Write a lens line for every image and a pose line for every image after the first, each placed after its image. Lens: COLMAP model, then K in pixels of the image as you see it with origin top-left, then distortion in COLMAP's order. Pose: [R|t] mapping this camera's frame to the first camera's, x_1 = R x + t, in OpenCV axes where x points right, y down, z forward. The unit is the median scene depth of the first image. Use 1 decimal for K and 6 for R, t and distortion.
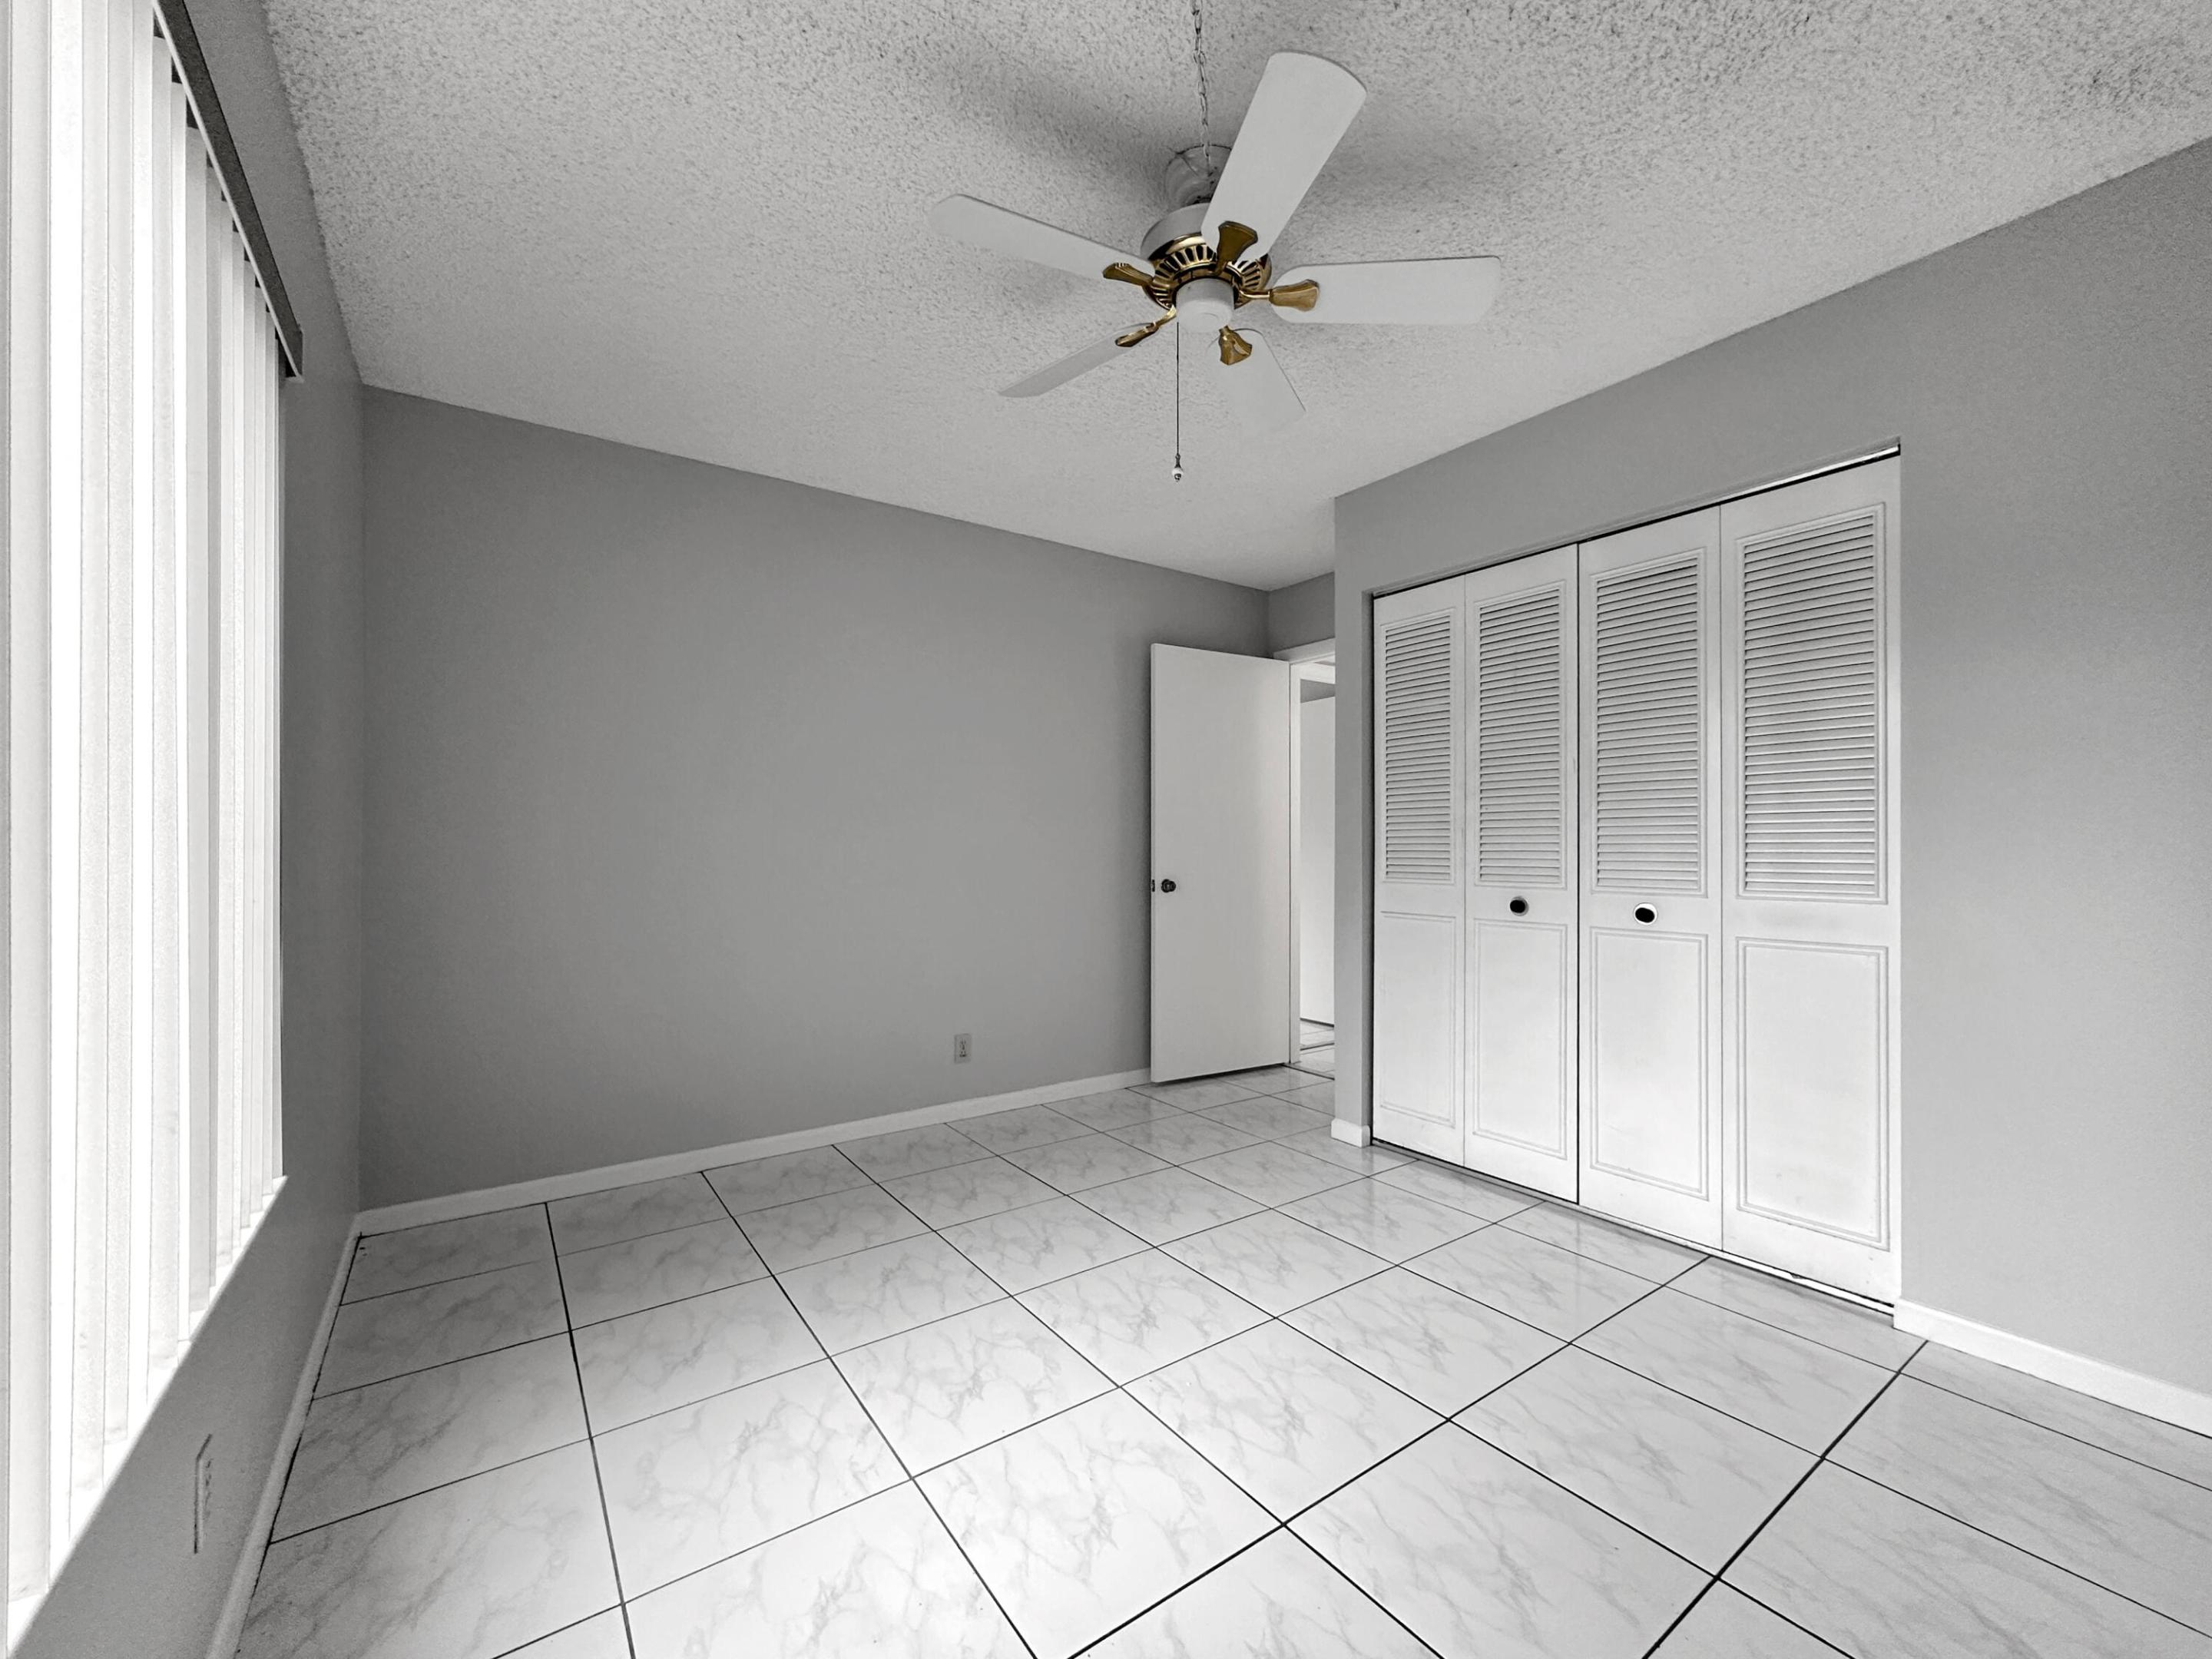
lens RADIAL K [[885.3, 0, 1091.2], [0, 885.3, 836.0], [0, 0, 1]] dist [0.006116, -0.000200]
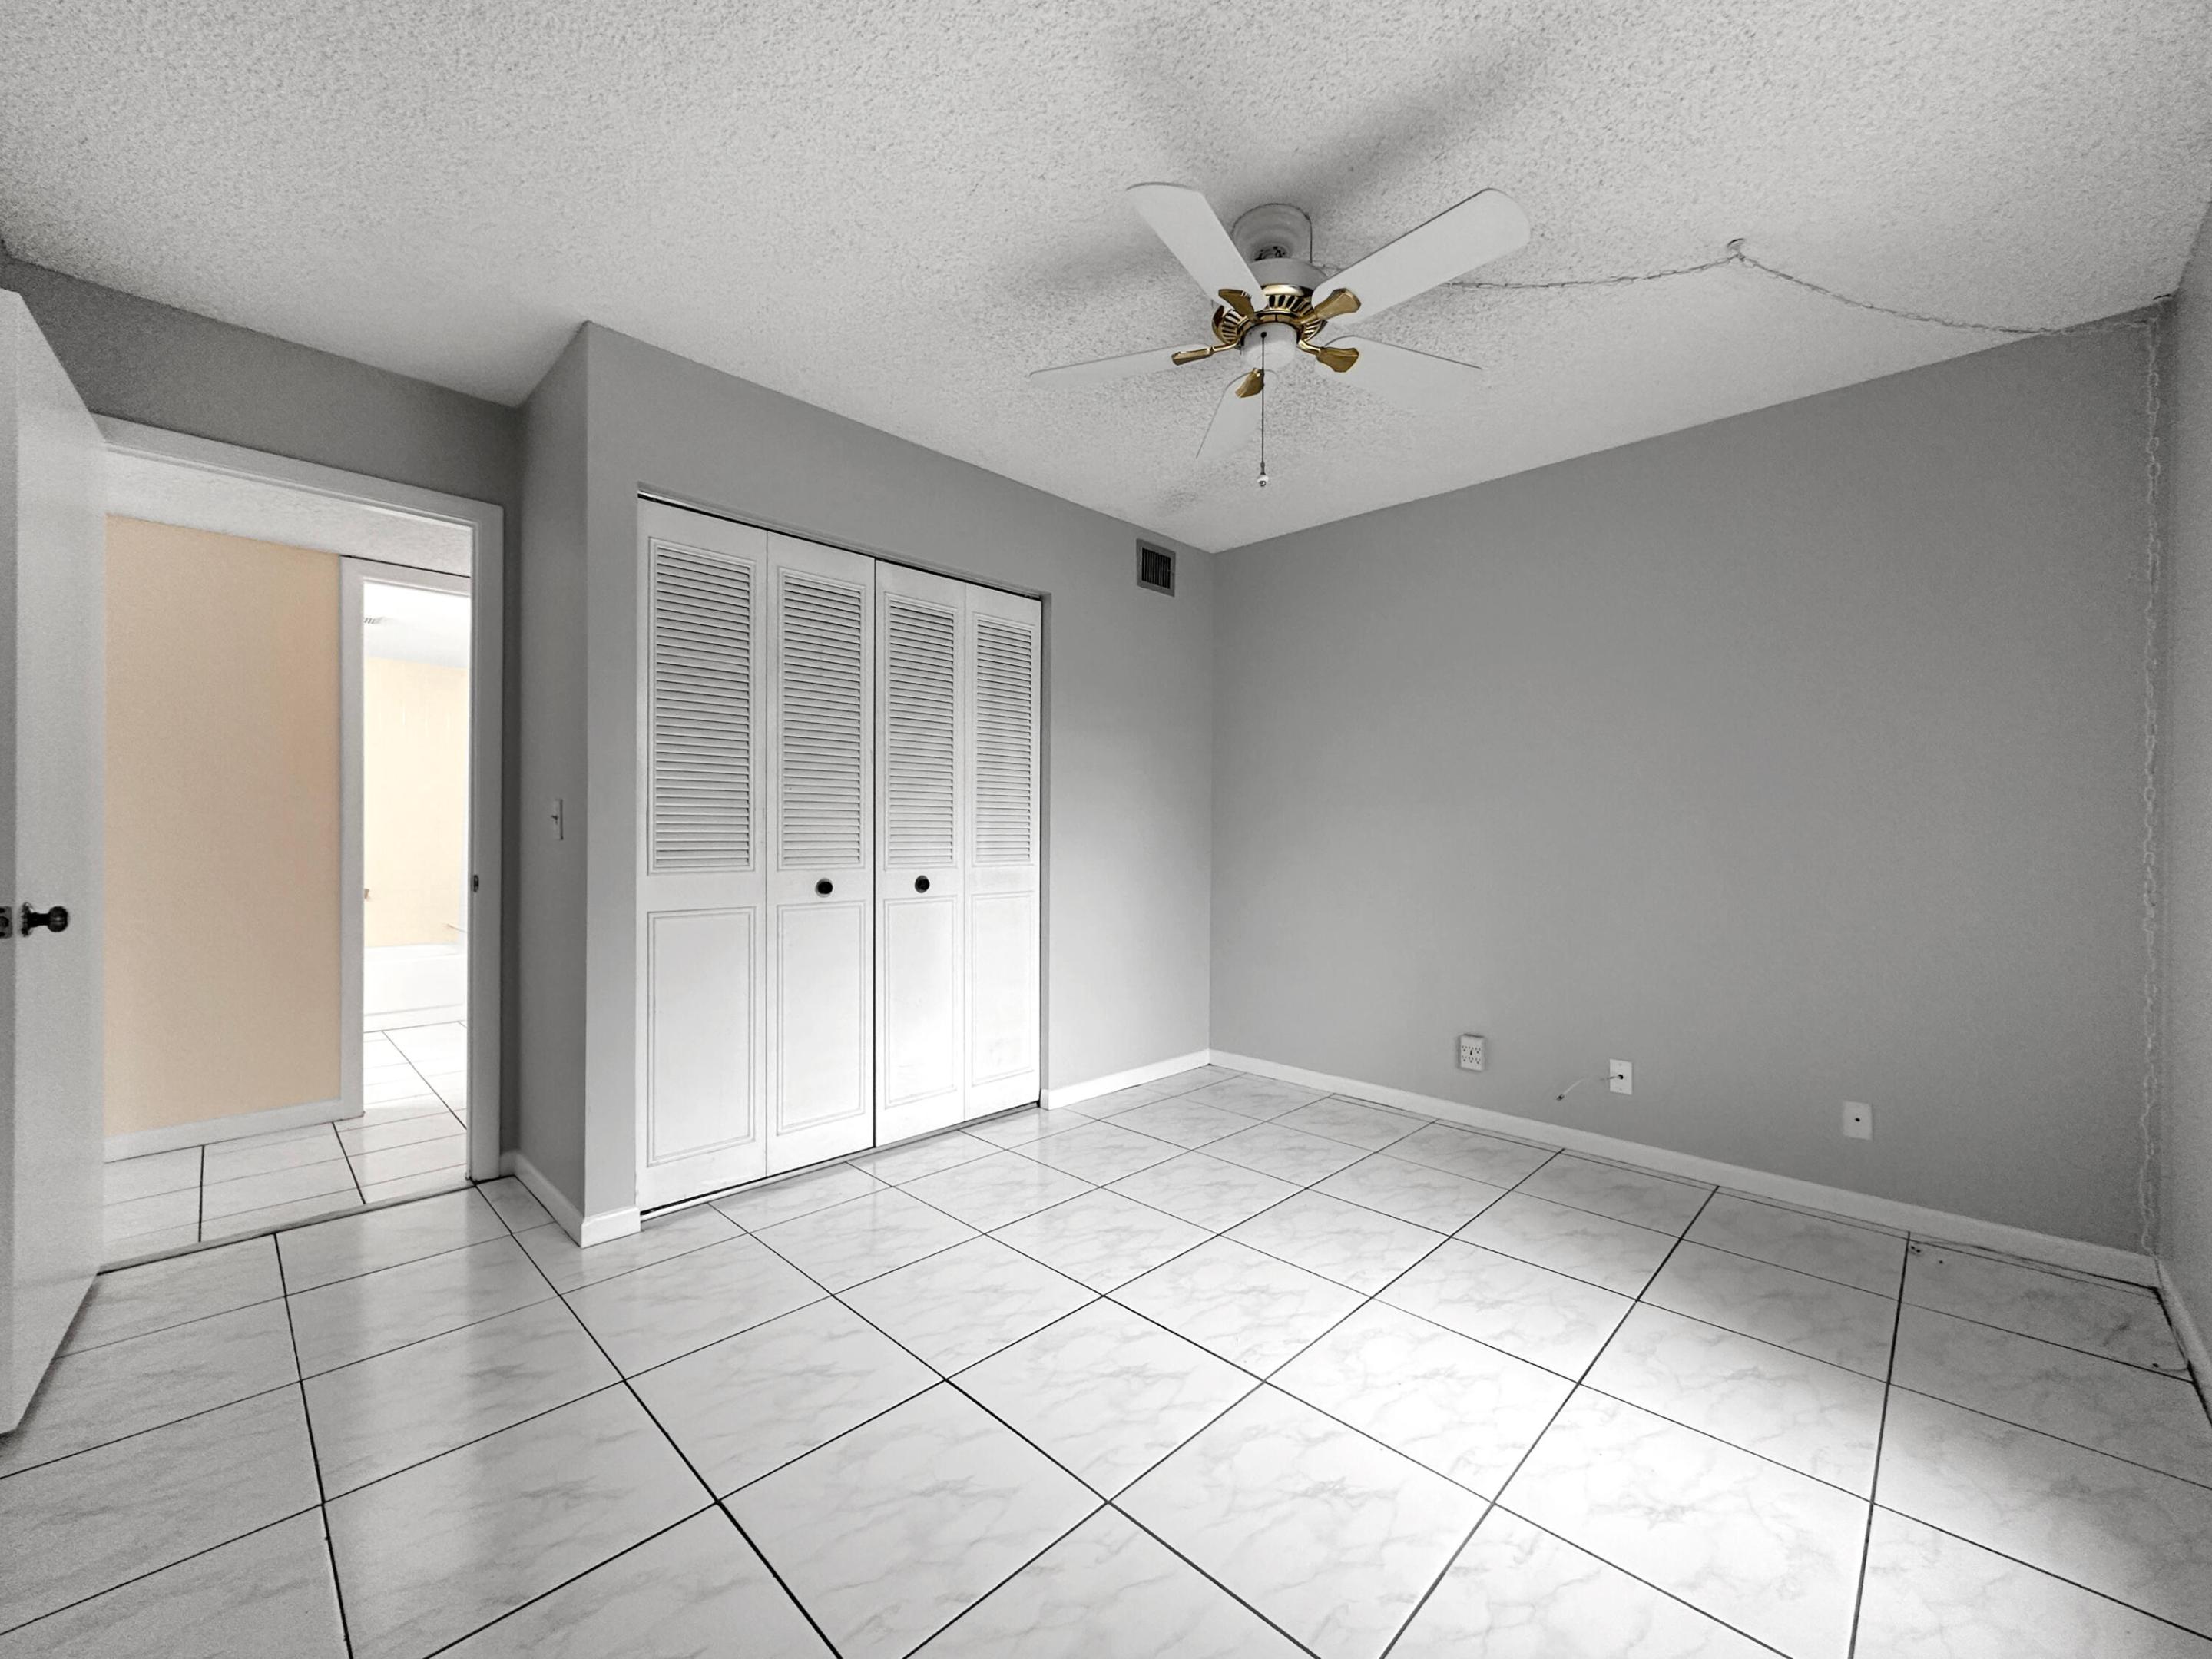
lens RADIAL K [[890.1, 0, 1105.1], [0, 890.1, 826.6], [0, 0, 1]] dist [0.001024, -0.000167]
pose [[-0.192746, 0.003477, 0.981243, -0.653267], [-0.019995, 0.999772, -0.007471, 0.011976], [-0.981045, -0.021060, -0.192632, 0.993190]]
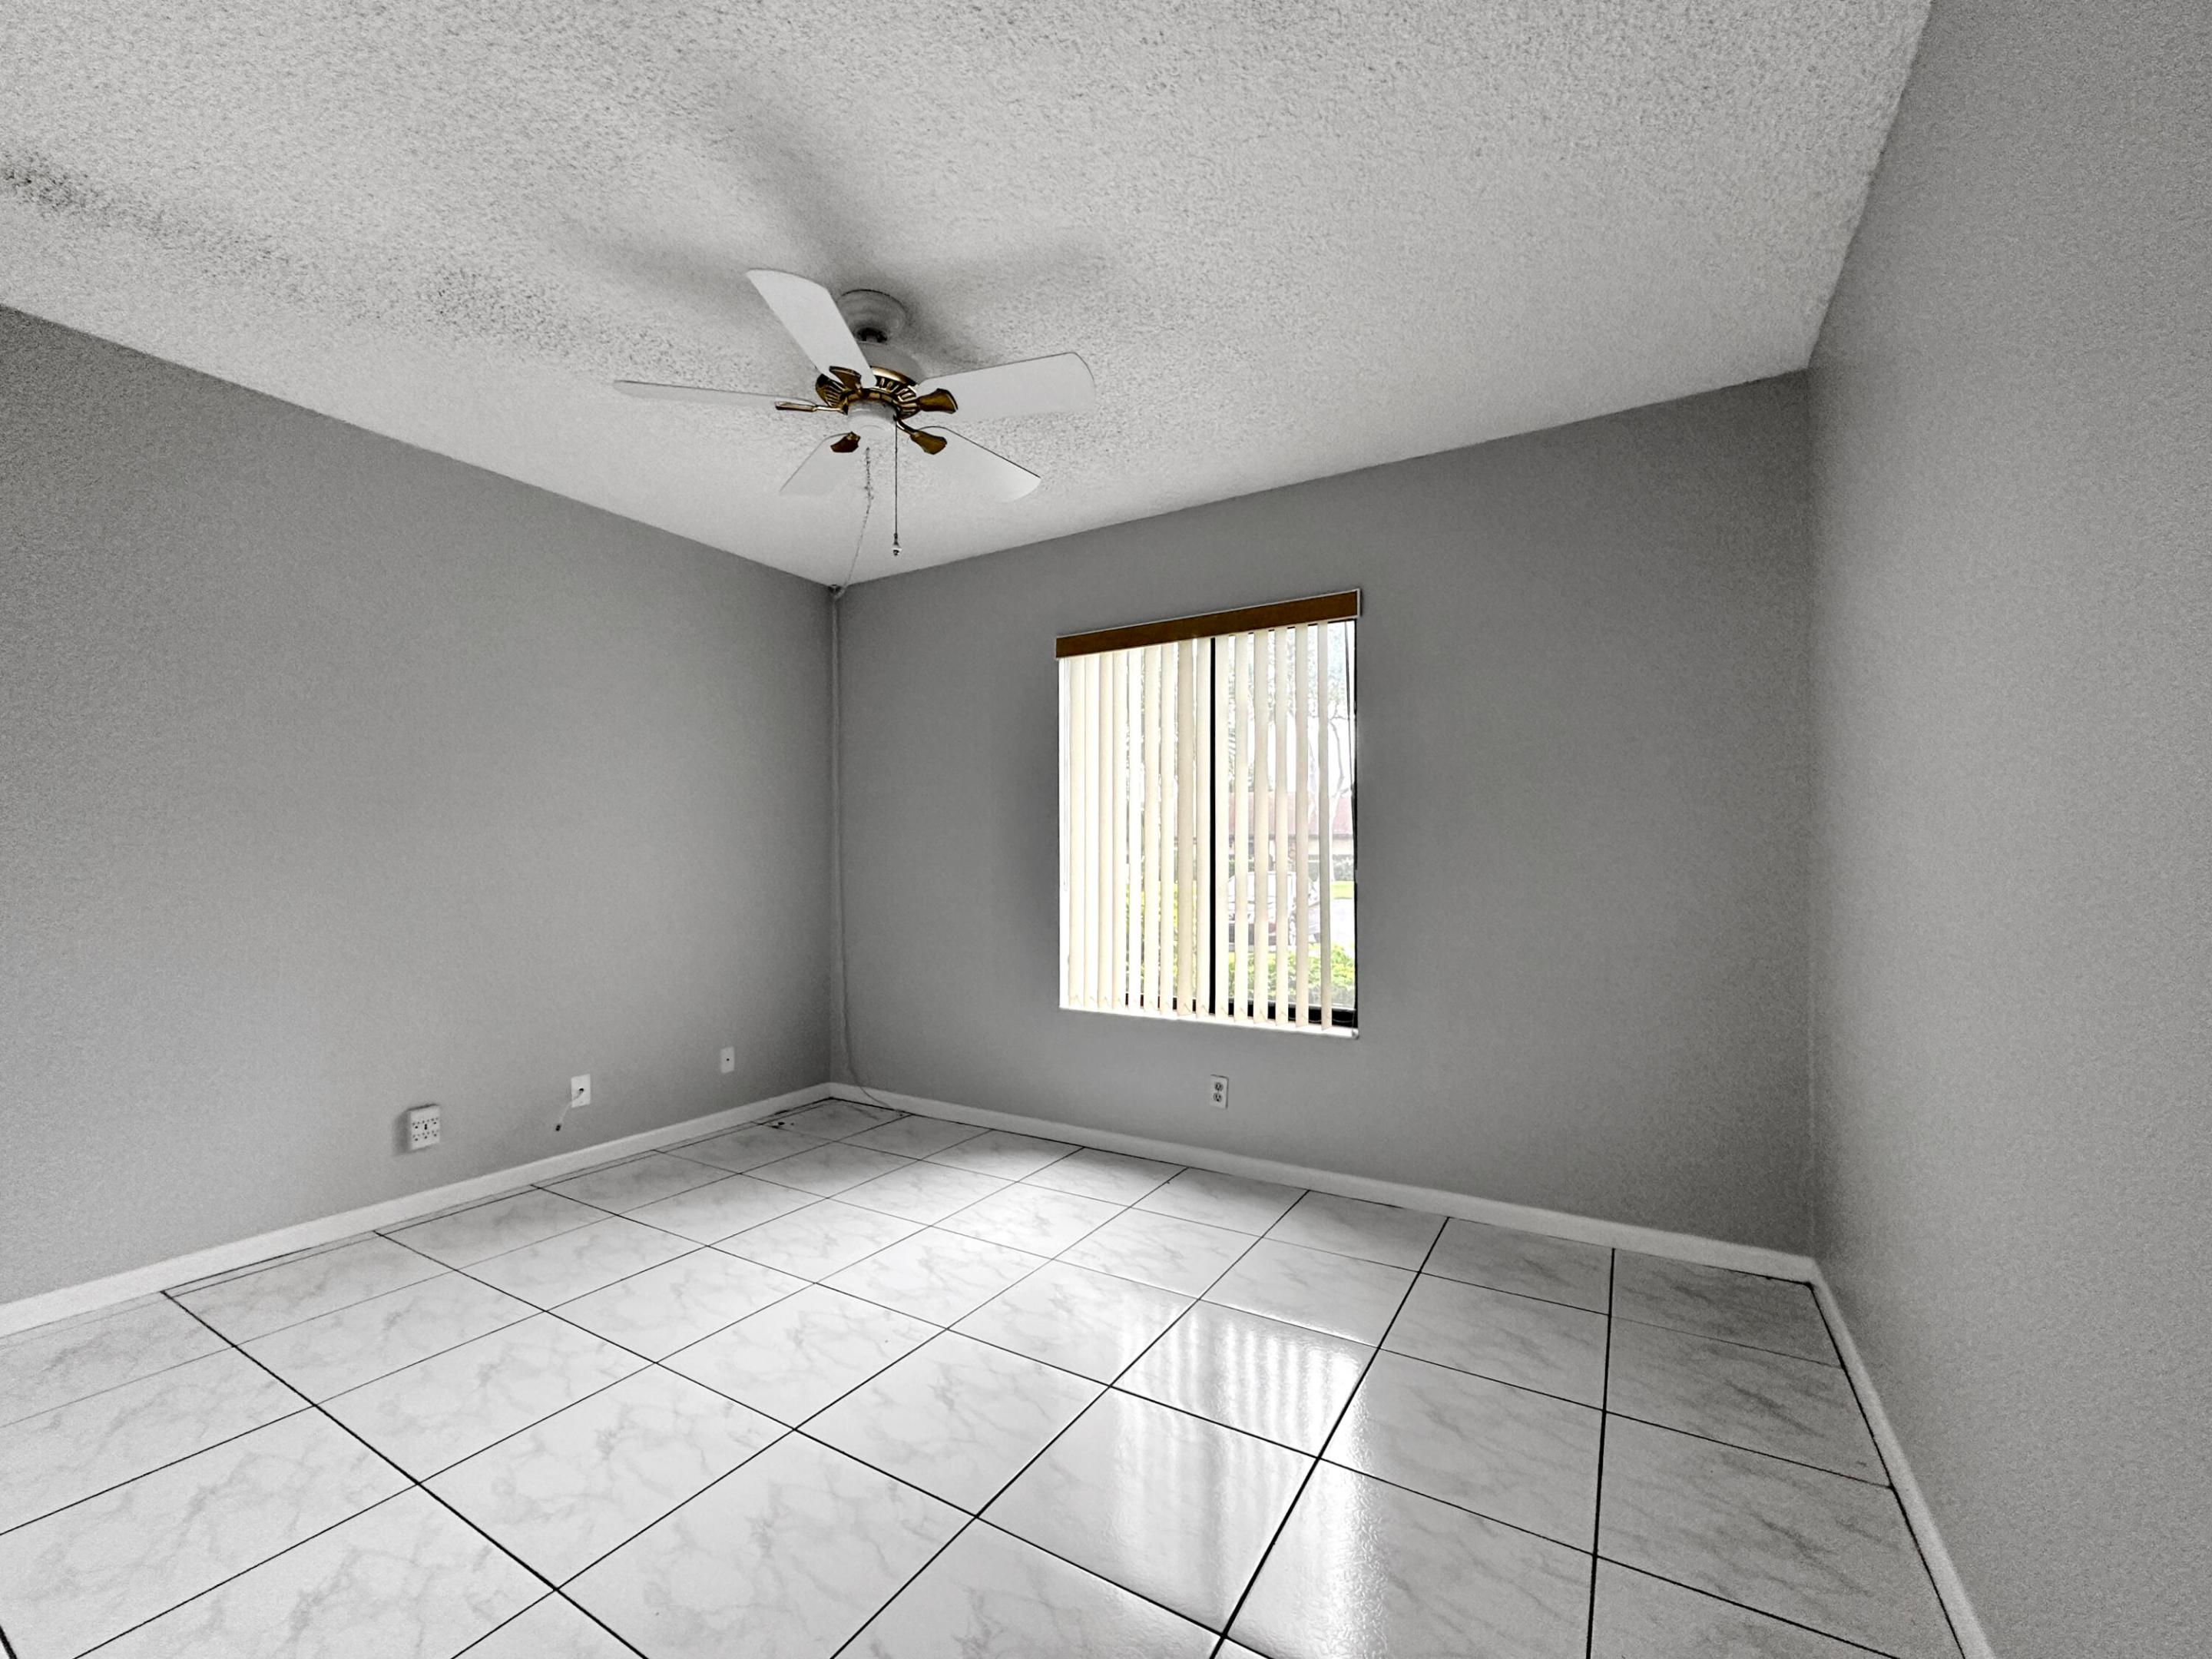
lens RADIAL K [[890.1, 0, 1105.1], [0, 890.1, 826.6], [0, 0, 1]] dist [0.001024, -0.000167]
pose [[-0.908322, -0.016163, -0.417958, 0.247341], [0.007836, 0.998420, -0.055639, 0.025411], [0.418197, -0.053813, -0.906761, 1.568495]]
